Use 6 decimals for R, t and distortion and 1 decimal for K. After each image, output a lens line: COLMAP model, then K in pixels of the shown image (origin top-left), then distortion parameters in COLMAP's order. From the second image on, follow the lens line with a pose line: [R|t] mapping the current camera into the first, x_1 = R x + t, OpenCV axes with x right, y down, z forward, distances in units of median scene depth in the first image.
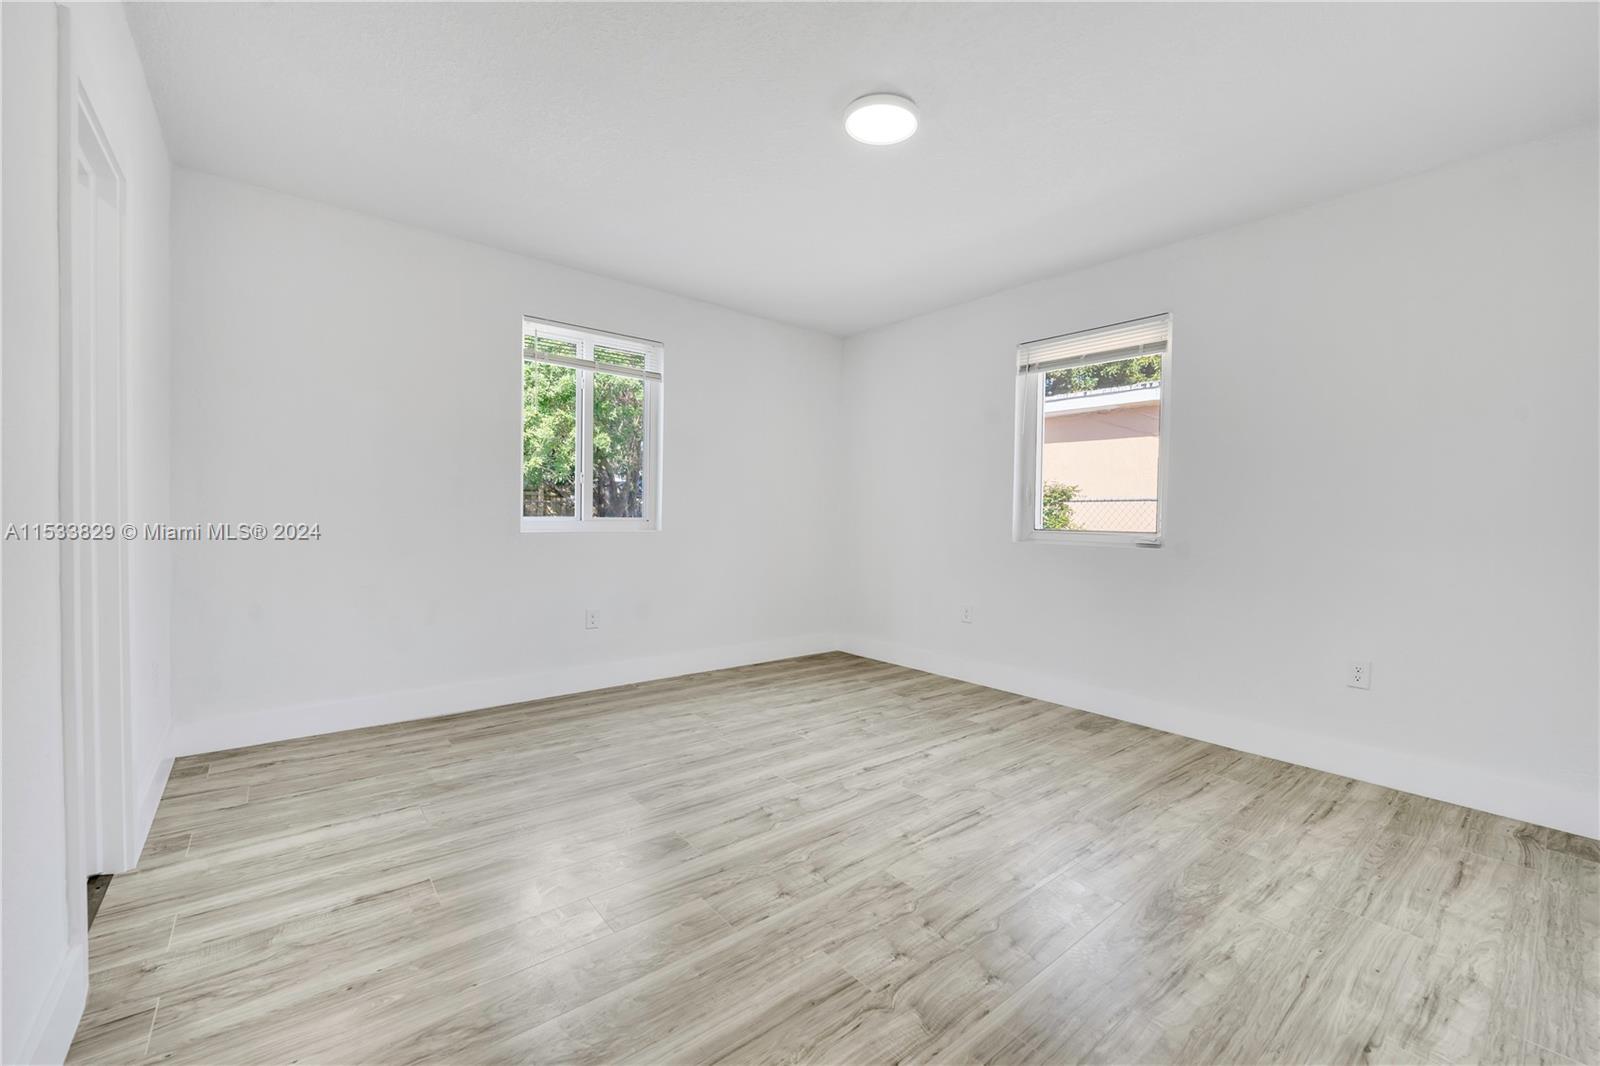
lens RADIAL K [[648.2, 0, 807.4], [0, 648.2, 527.3], [0, 0, 1]] dist [-0.008548, -0.000428]
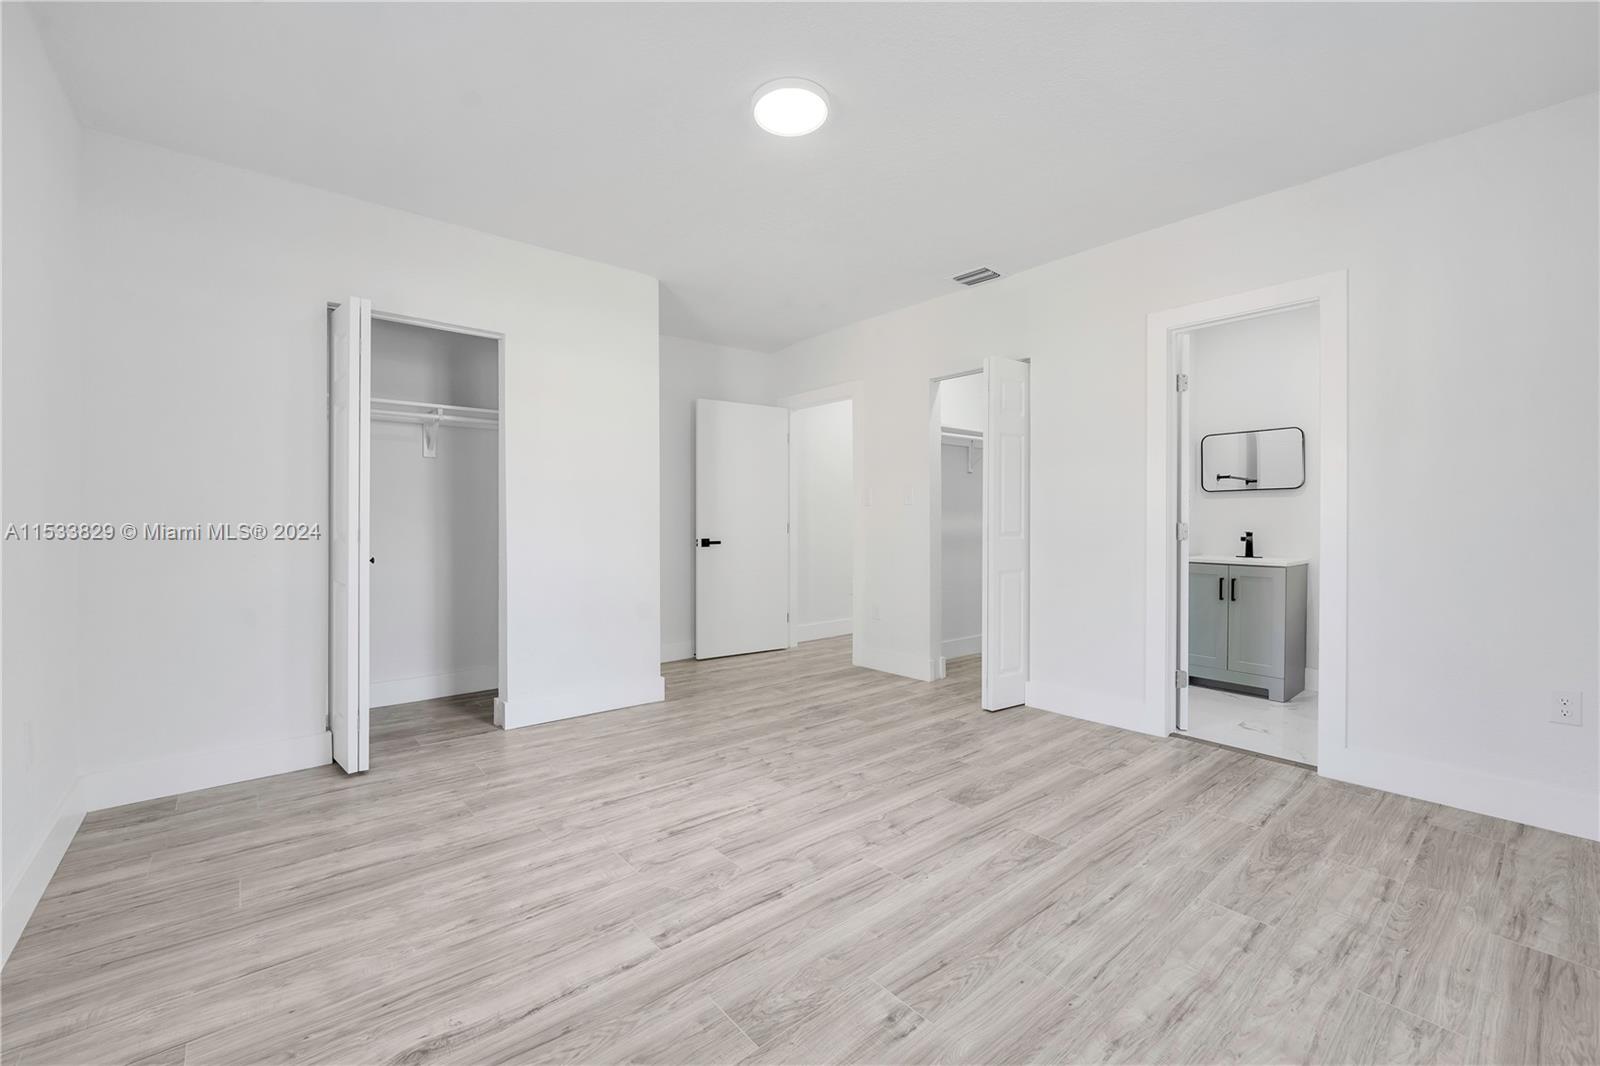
lens RADIAL K [[648.2, 0, 807.4], [0, 648.2, 527.3], [0, 0, 1]] dist [-0.008548, -0.000428]
pose [[-0.999693, -0.017713, -0.017300, 0.086798], [-0.018246, 0.999347, 0.031177, -0.030129], [0.016737, 0.031483, -0.999364, 1.829308]]
